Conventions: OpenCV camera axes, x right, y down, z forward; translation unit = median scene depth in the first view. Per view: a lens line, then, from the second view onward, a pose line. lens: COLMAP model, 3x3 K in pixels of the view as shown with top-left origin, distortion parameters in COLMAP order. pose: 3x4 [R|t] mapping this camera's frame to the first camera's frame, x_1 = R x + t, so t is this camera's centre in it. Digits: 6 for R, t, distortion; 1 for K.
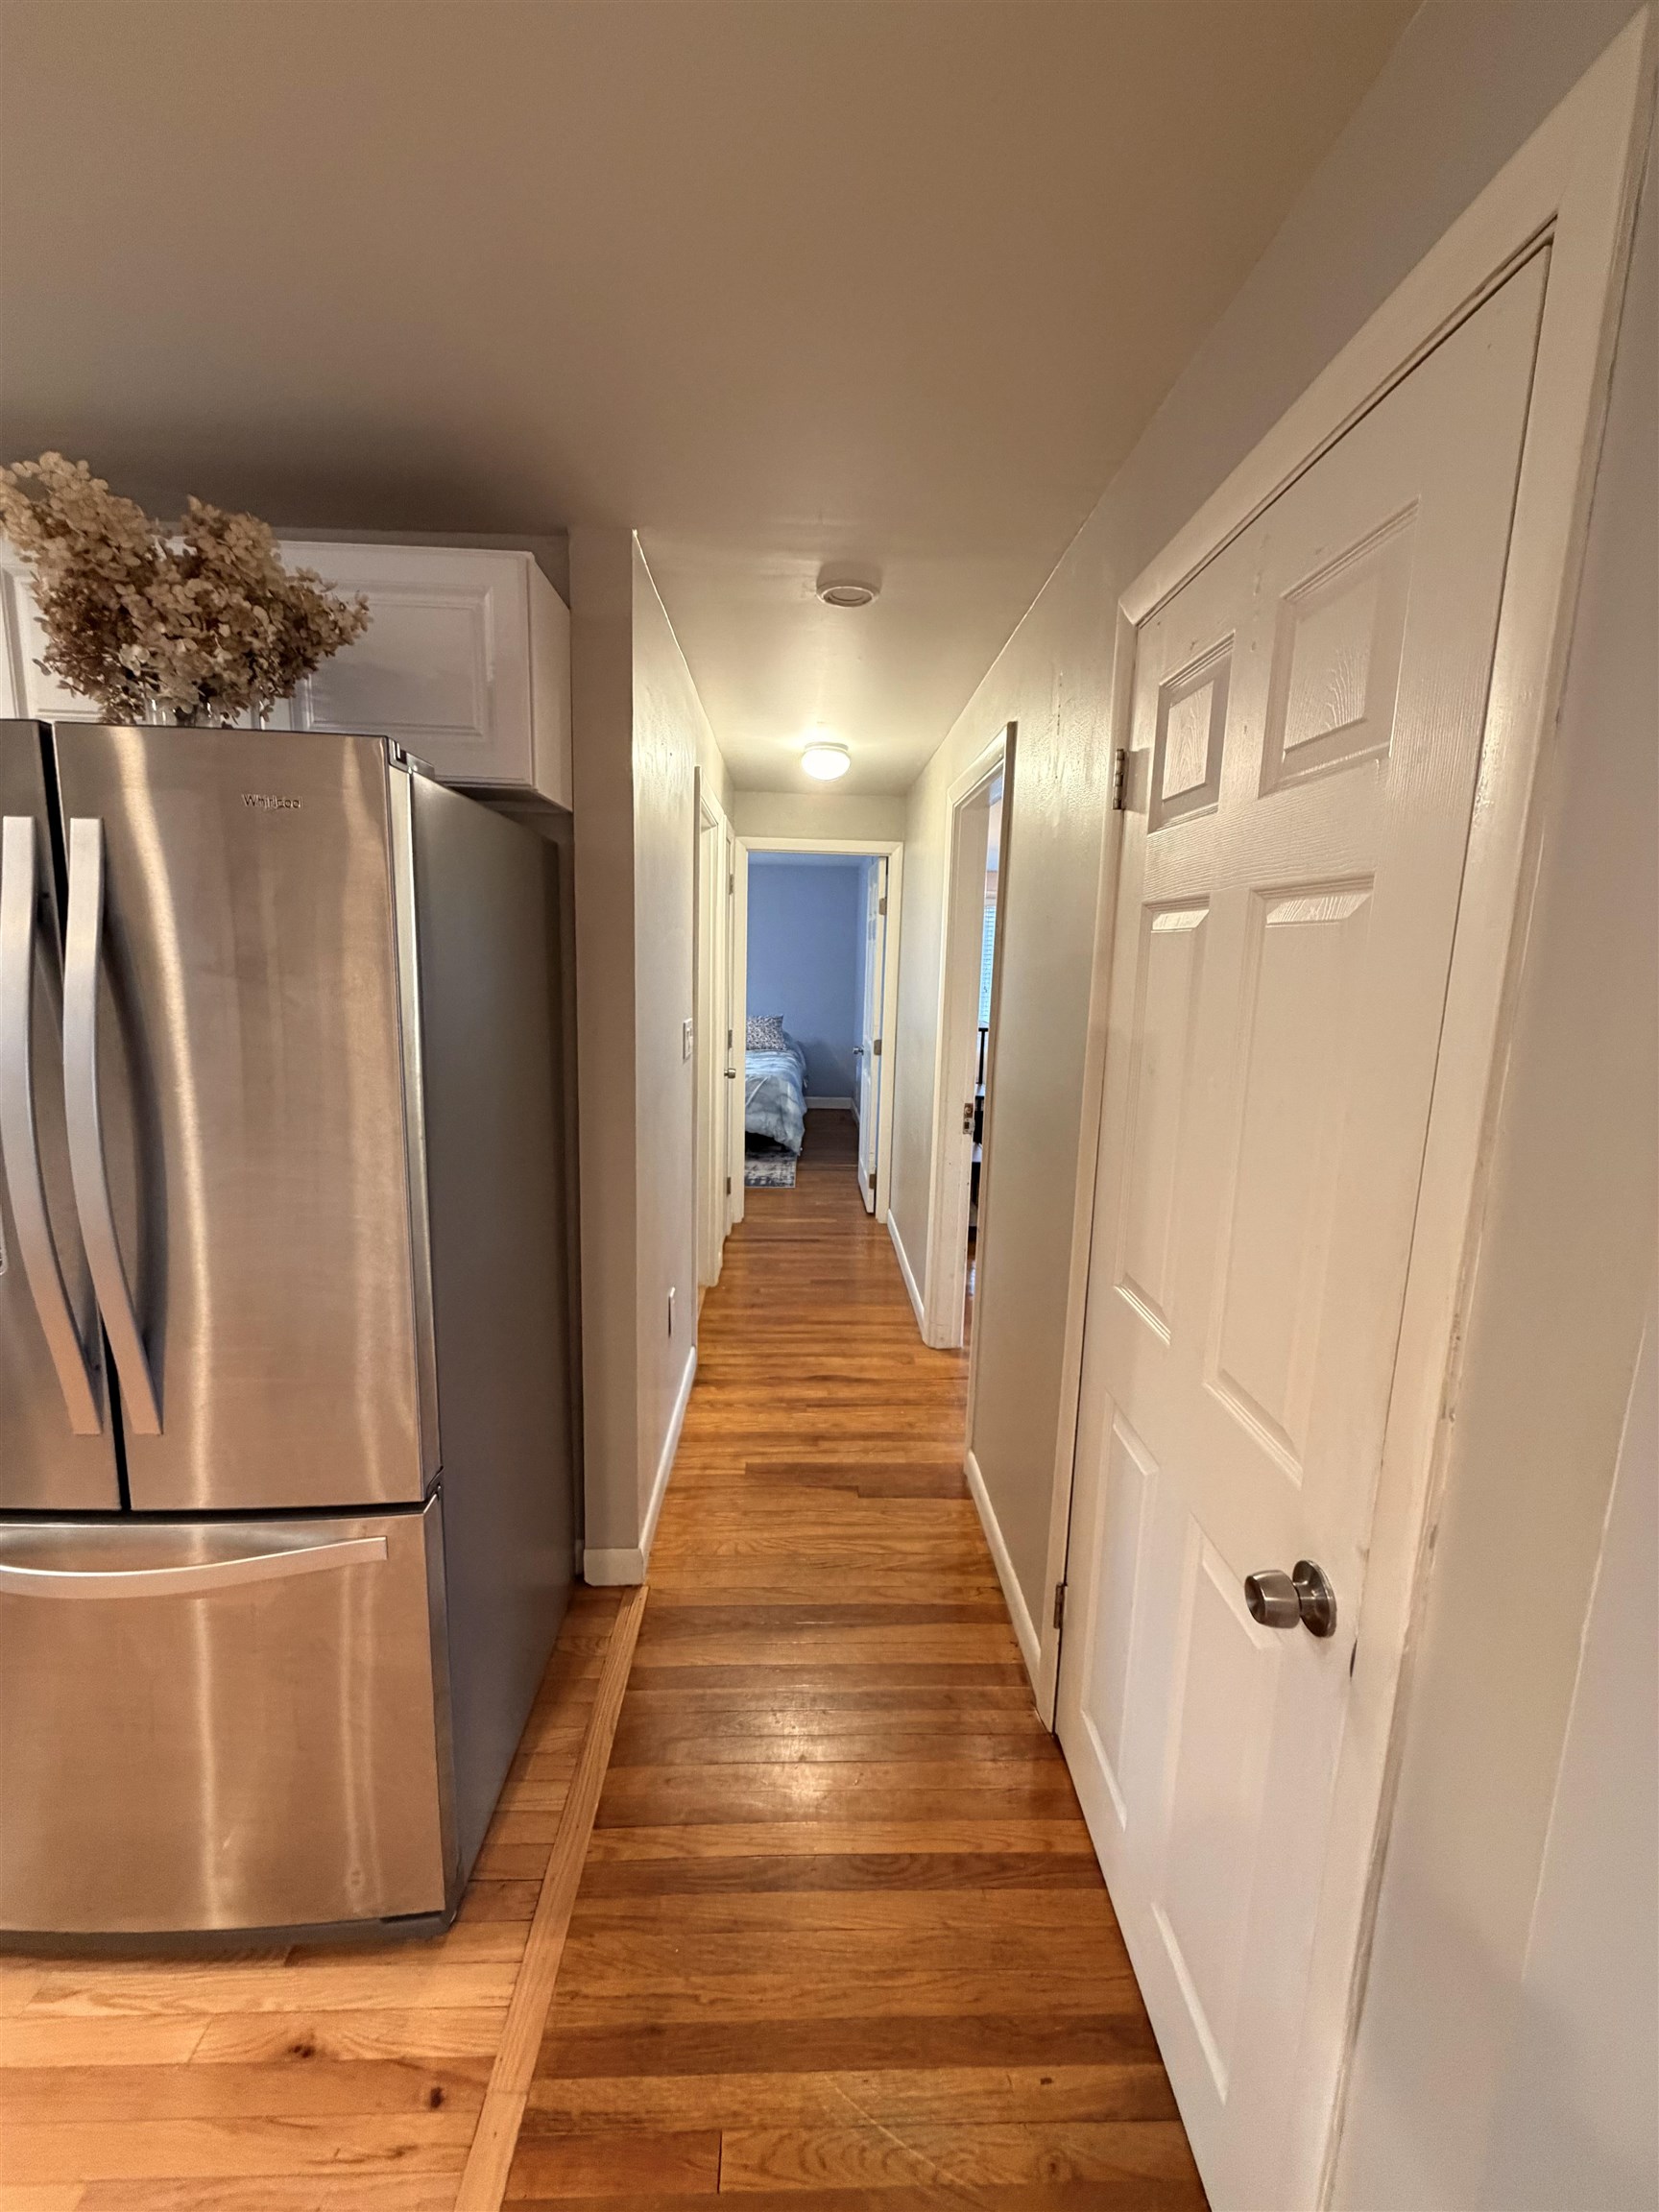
lens RADIAL K [[879.6, 0, 827.3], [0, 879.6, 1095.5], [0, 0, 1]] dist [0.000313, 0.000035]
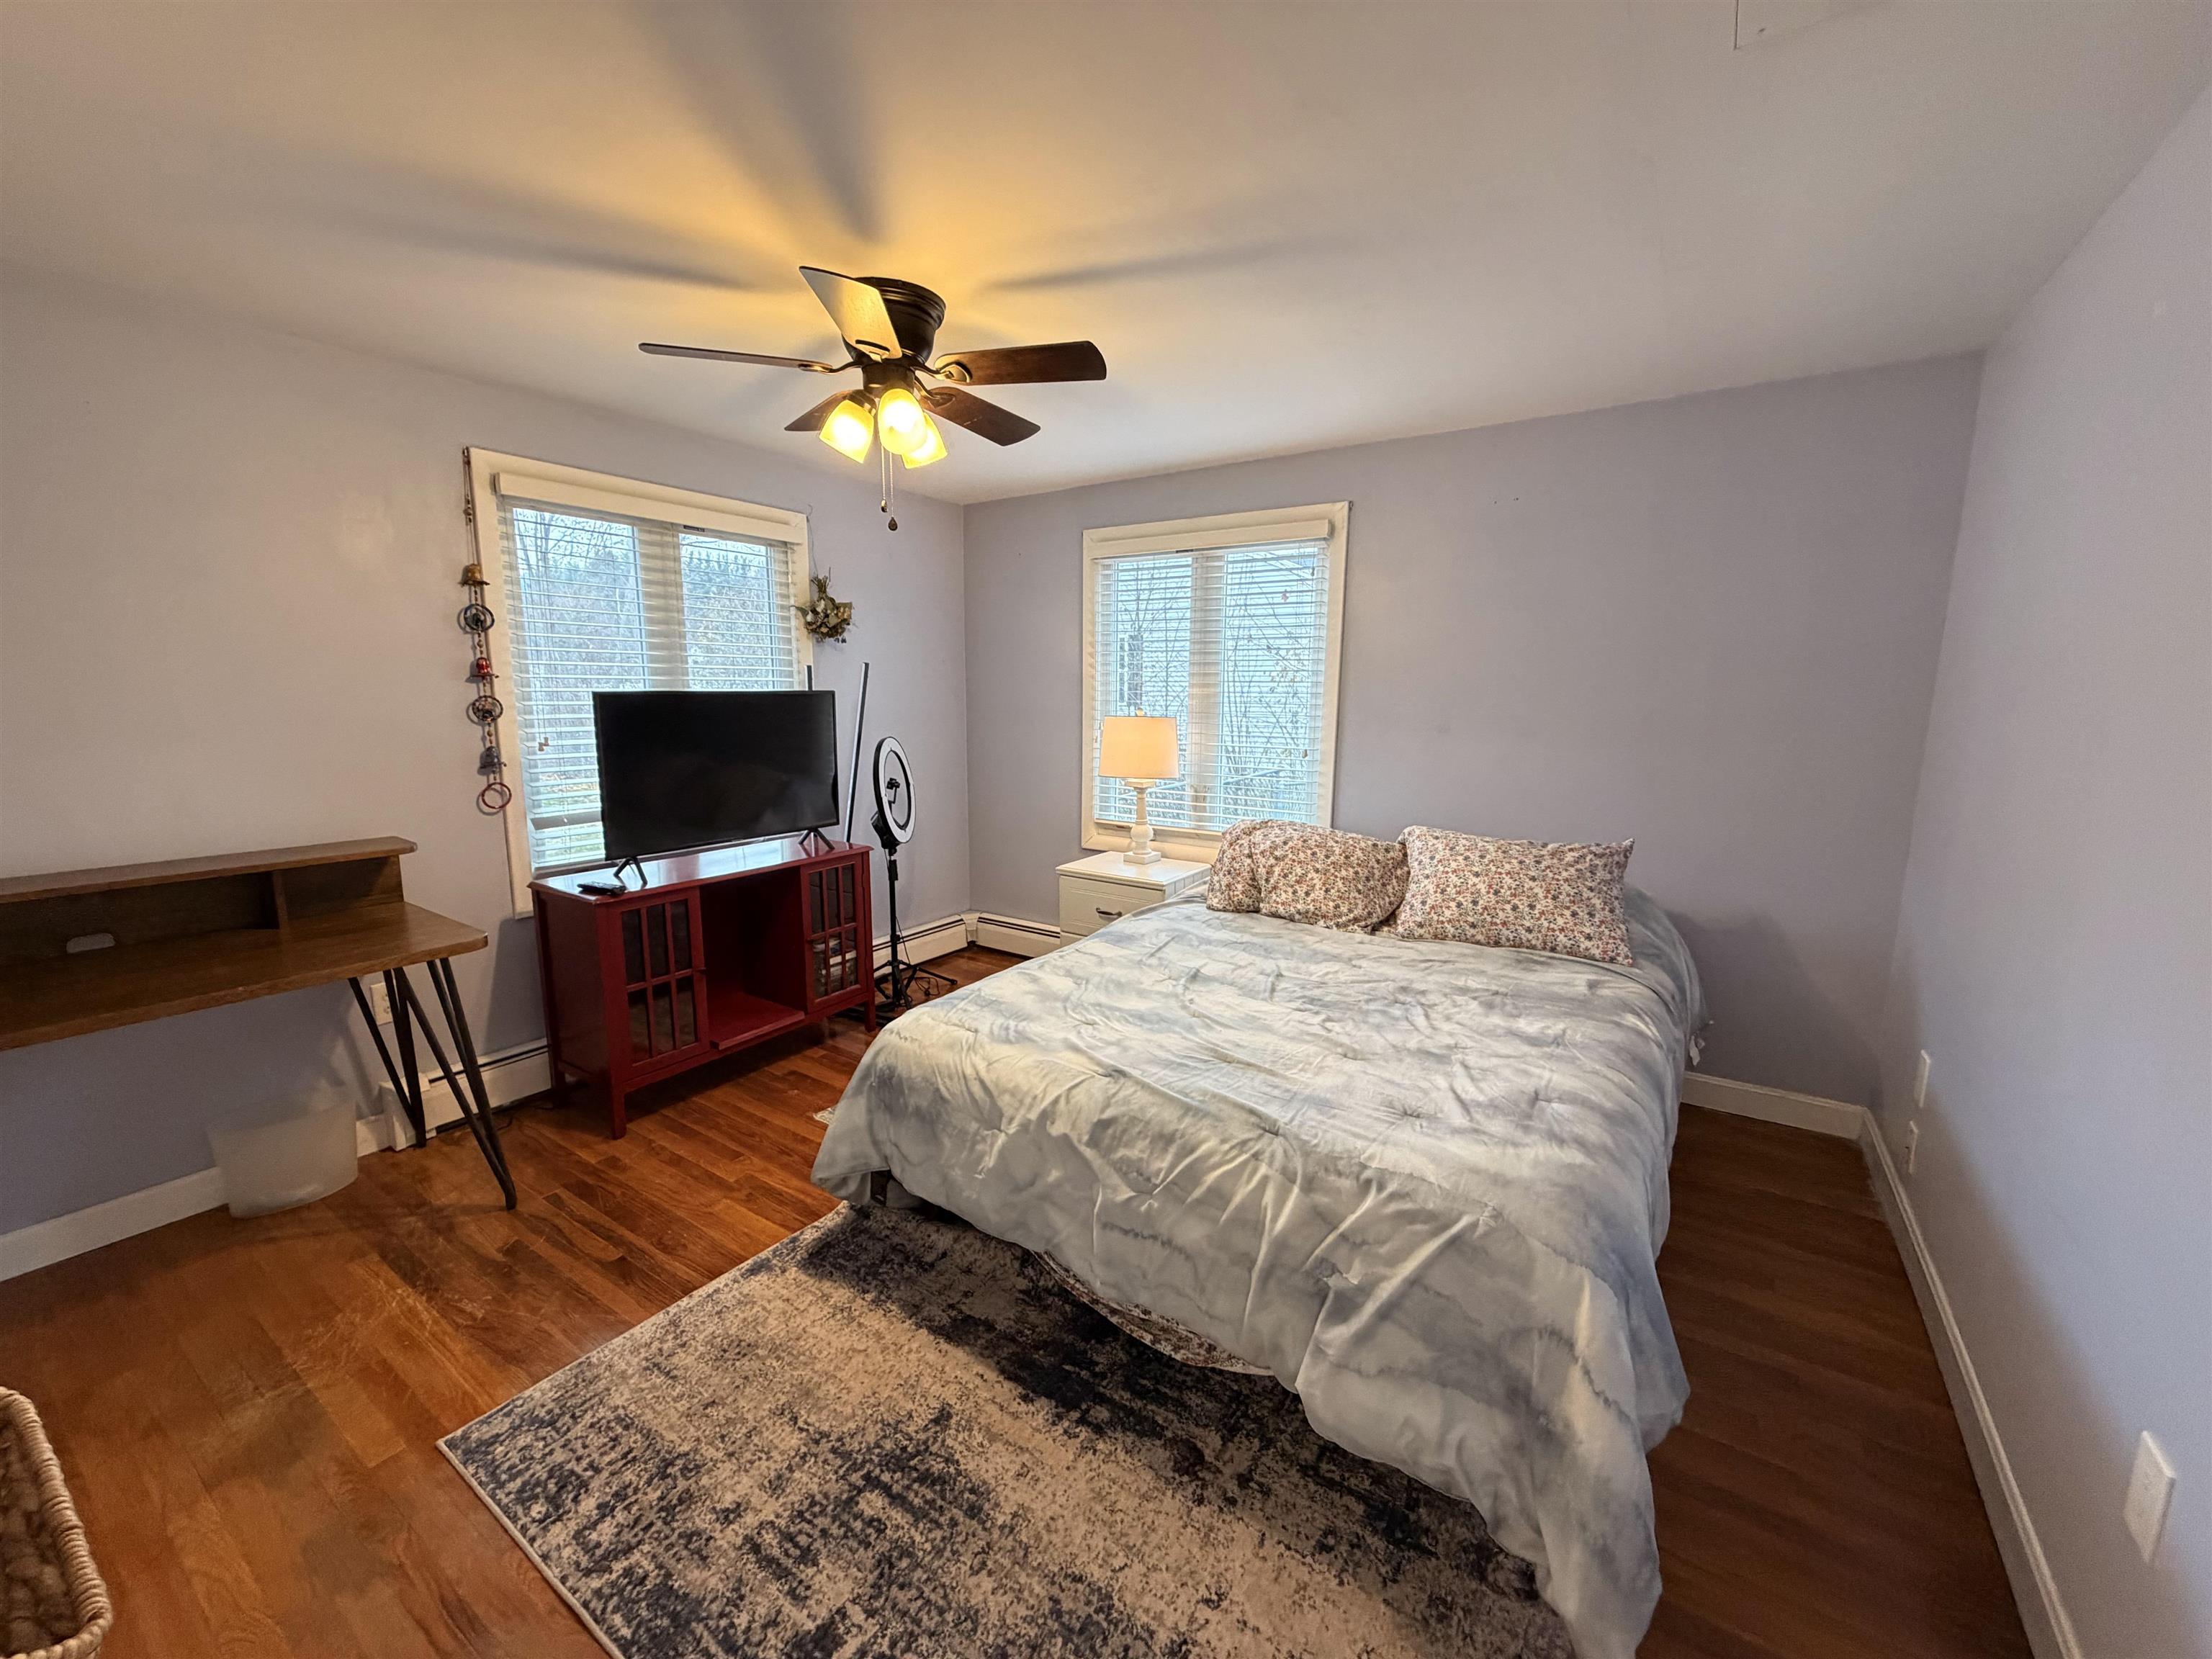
lens RADIAL K [[879.6, 0, 1101.8], [0, 879.6, 828.1], [0, 0, 1]] dist [0.000313, 0.000035]
pose [[0.810200, 0.072447, -0.581659, -0.089666], [-0.076503, 0.996914, 0.017607, -0.404827], [0.581140, 0.030233, 0.813242, 2.832834]]
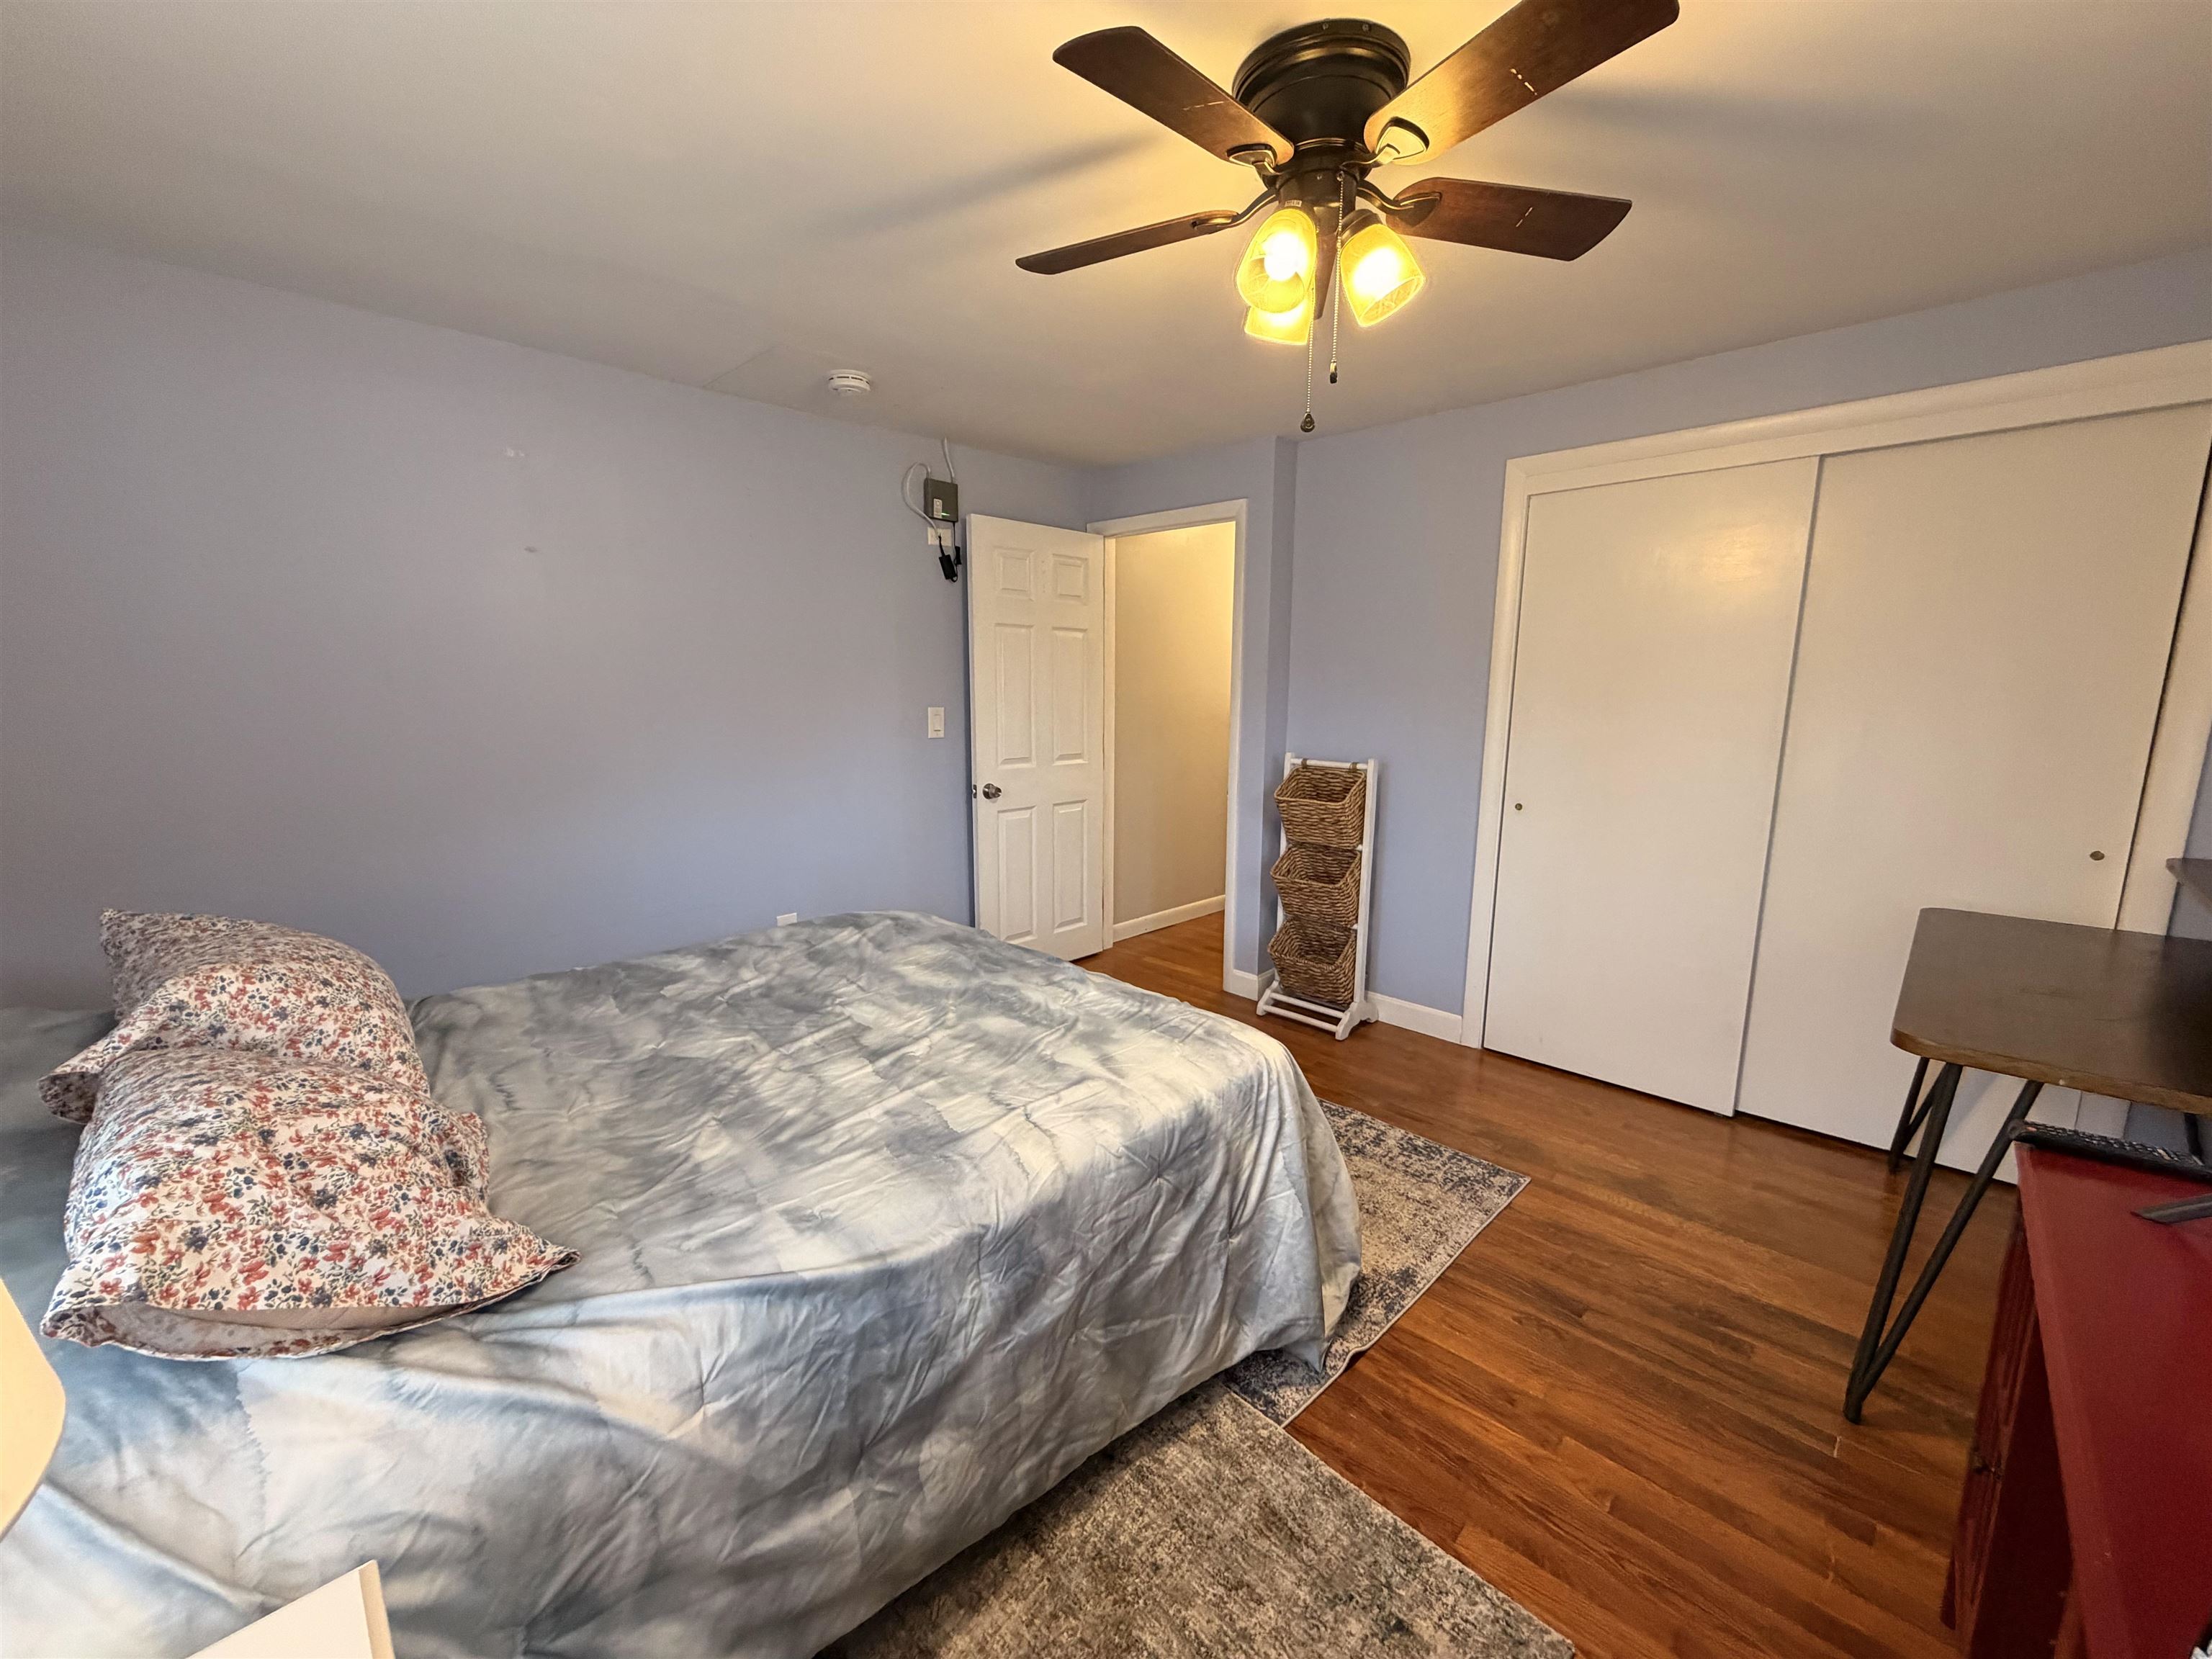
lens RADIAL K [[879.6, 0, 1106.3], [0, 879.6, 831.2], [0, 0, 1]] dist [0.000313, 0.000035]
pose [[-0.694954, -0.145757, 0.704126, -1.715687], [0.096249, 0.951571, 0.291975, -0.699197], [-0.712583, 0.270681, -0.647269, 4.565369]]
